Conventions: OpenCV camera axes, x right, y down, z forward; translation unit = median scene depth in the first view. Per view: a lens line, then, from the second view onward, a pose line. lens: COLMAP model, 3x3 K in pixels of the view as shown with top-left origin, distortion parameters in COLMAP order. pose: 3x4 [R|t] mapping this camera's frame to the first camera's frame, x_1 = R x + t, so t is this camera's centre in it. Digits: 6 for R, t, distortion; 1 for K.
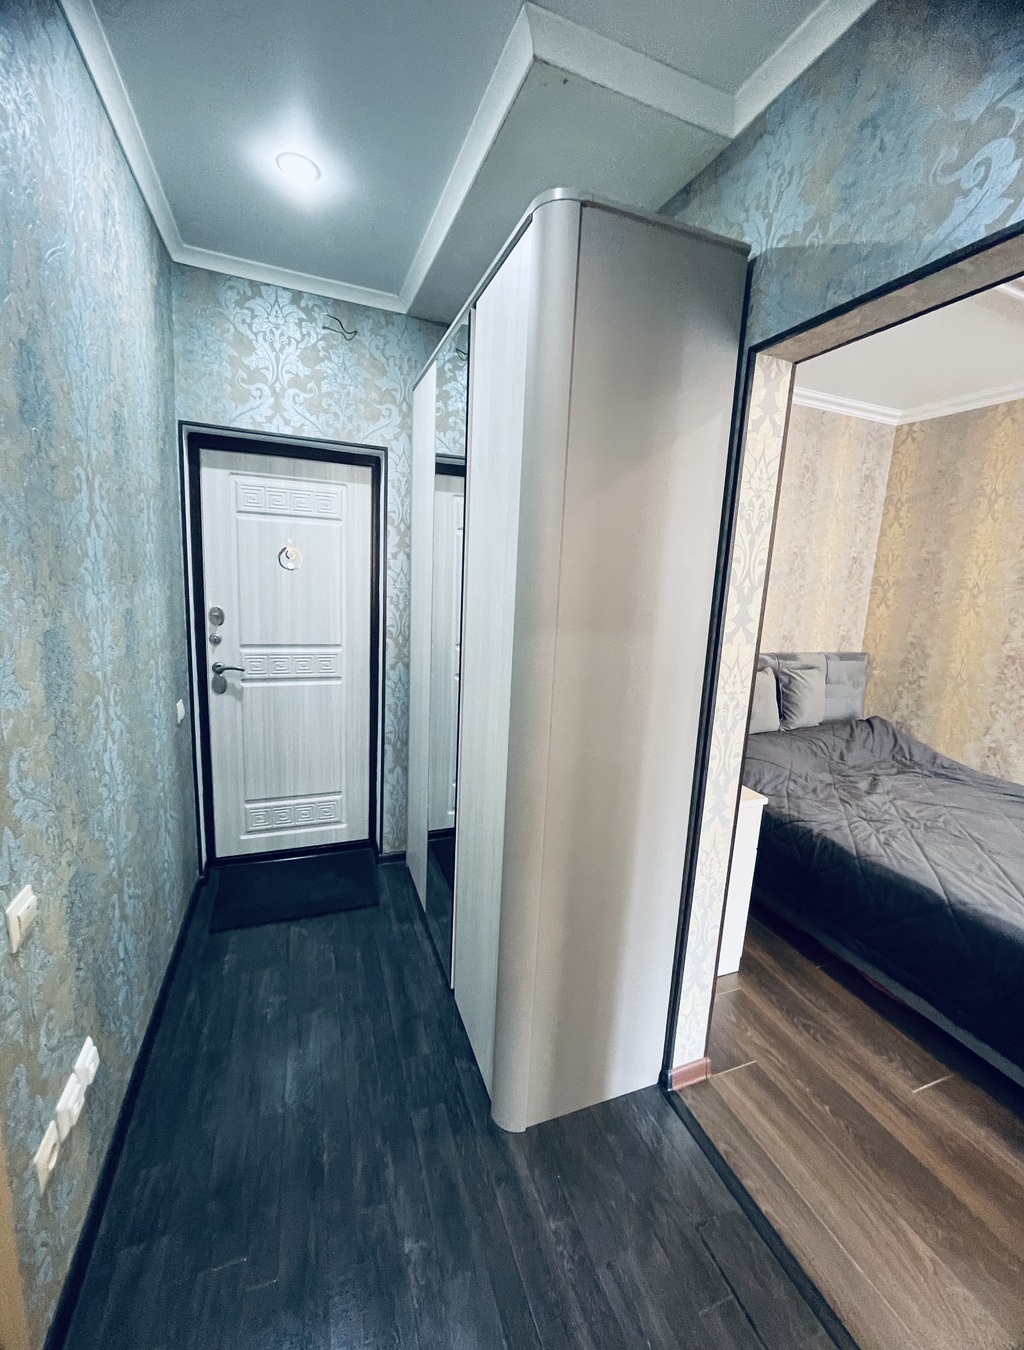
lens RADIAL K [[556.0, 0, 516.8], [0, 556.0, 666.9], [0, 0, 1]] dist [-0.002605, -0.000189]
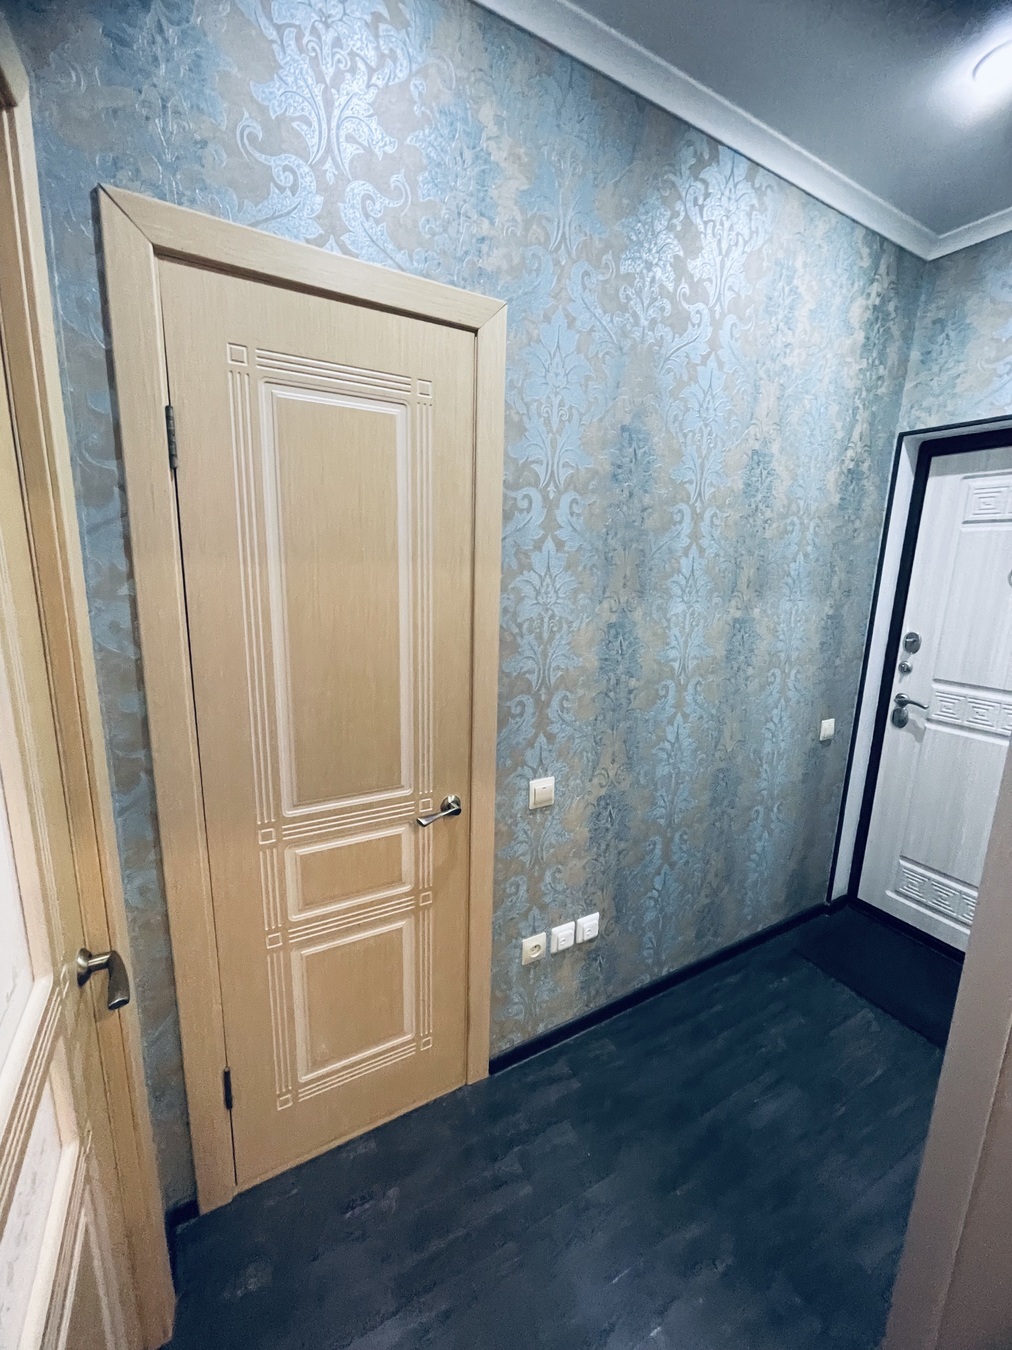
lens RADIAL K [[532.7, 0, 506.0], [0, 532.7, 675.0], [0, 0, 1]] dist [0.008629, -0.007376]
pose [[0.134159, 0.148331, -0.979796, 0.242629], [-0.189411, 0.974343, 0.121570, -0.022903], [0.972690, 0.169274, 0.158812, 0.252618]]
